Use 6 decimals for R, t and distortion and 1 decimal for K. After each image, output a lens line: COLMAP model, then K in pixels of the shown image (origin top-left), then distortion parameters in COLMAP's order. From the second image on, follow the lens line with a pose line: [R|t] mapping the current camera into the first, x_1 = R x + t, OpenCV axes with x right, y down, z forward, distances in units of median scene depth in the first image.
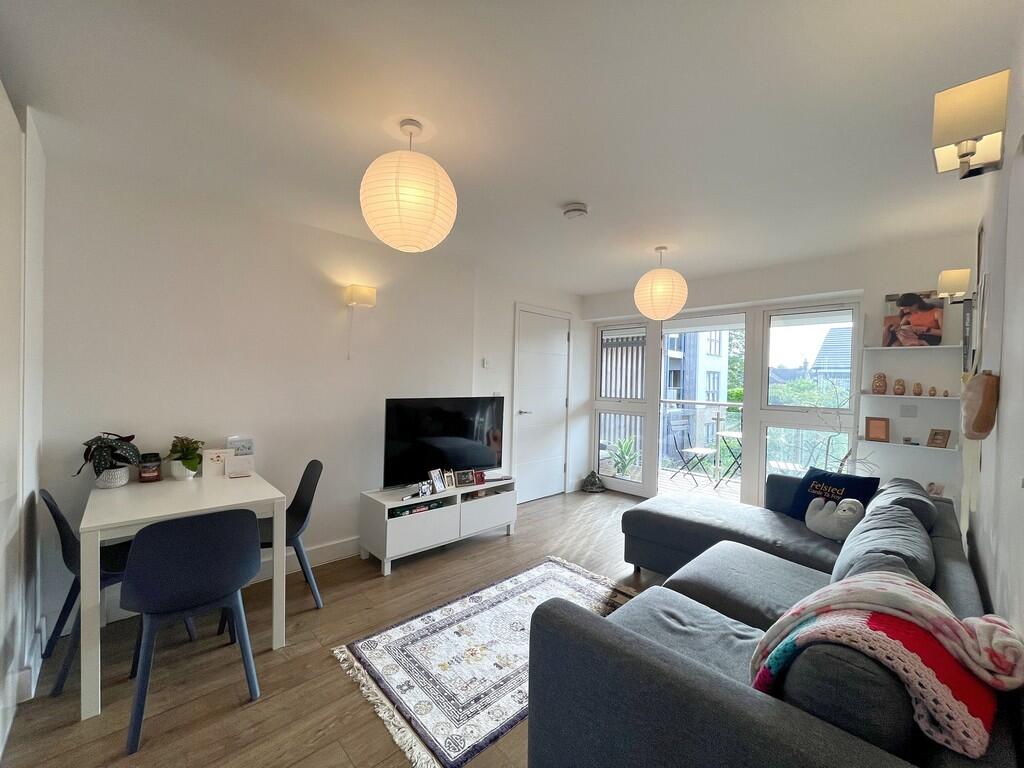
lens RADIAL K [[415.1, 0, 514.0], [0, 415.1, 385.4], [0, 0, 1]] dist [0.003548, 0.000504]
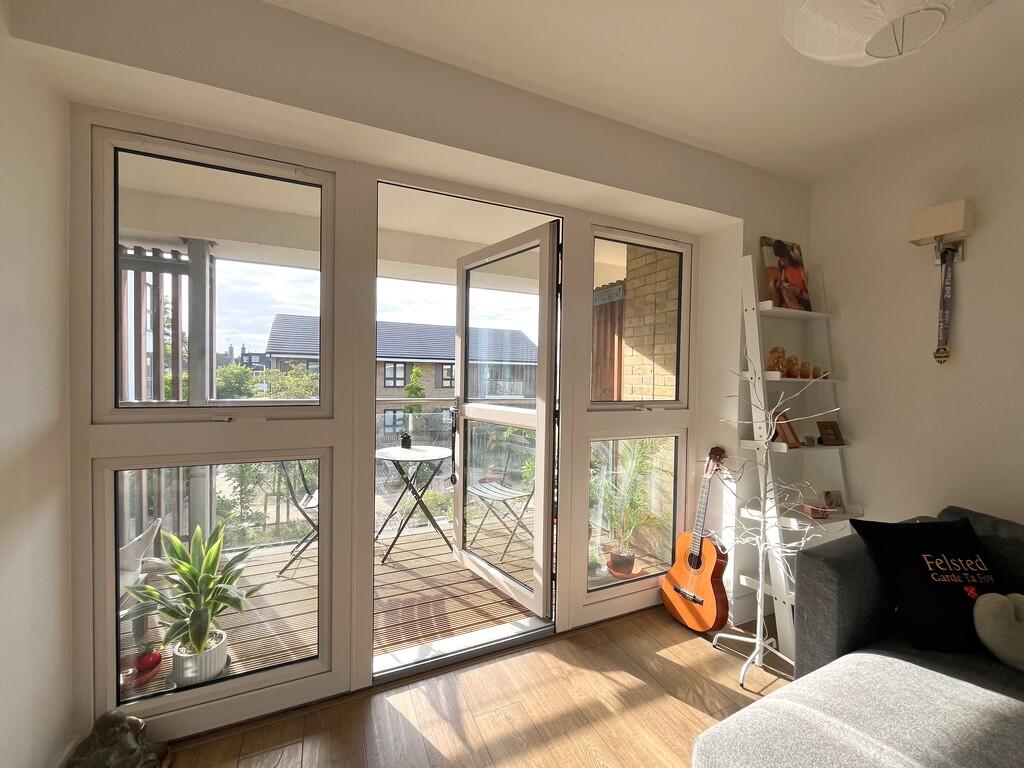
lens RADIAL K [[415.1, 0, 515.1], [0, 415.1, 381.5], [0, 0, 1]] dist [0.003548, 0.000504]
pose [[0.326132, -0.031804, 0.944789, 0.077557], [0.009193, 0.999493, 0.030472, 0.004558], [-0.945279, -0.001253, 0.326259, 1.195820]]
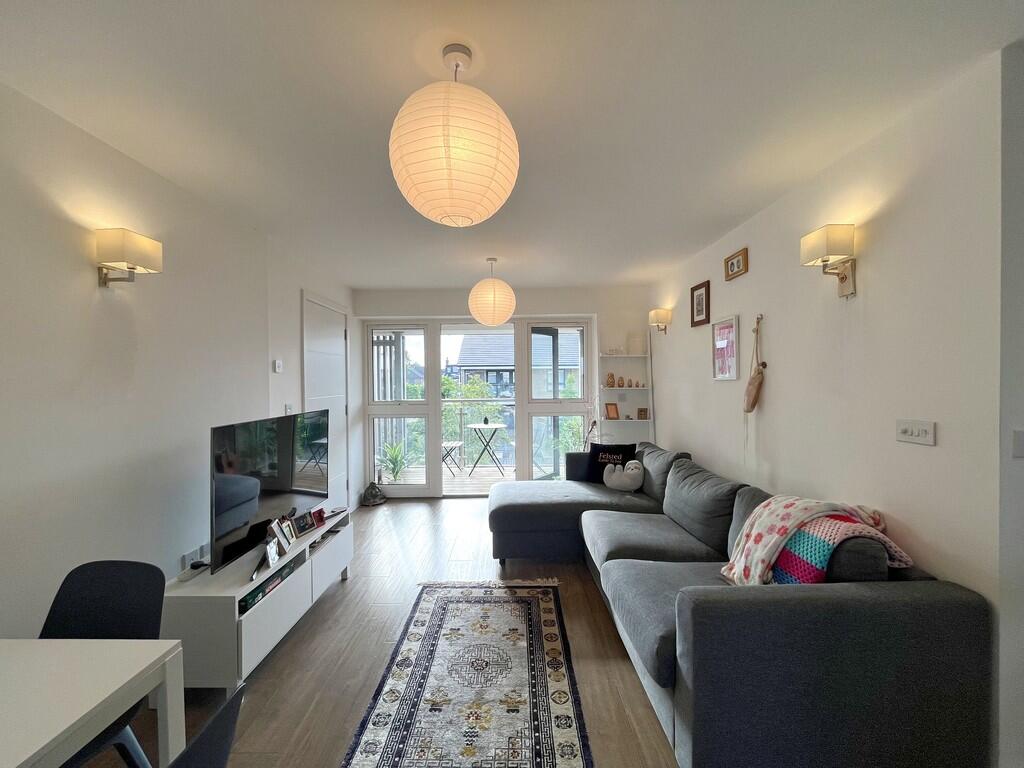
lens RADIAL K [[415.1, 0, 508.9], [0, 415.1, 383.6], [0, 0, 1]] dist [0.003548, 0.000504]
pose [[0.698182, -0.035009, 0.715064, -0.423313], [0.033405, 0.999309, 0.016310, -0.028227], [-0.715141, 0.012499, 0.698869, 0.238048]]
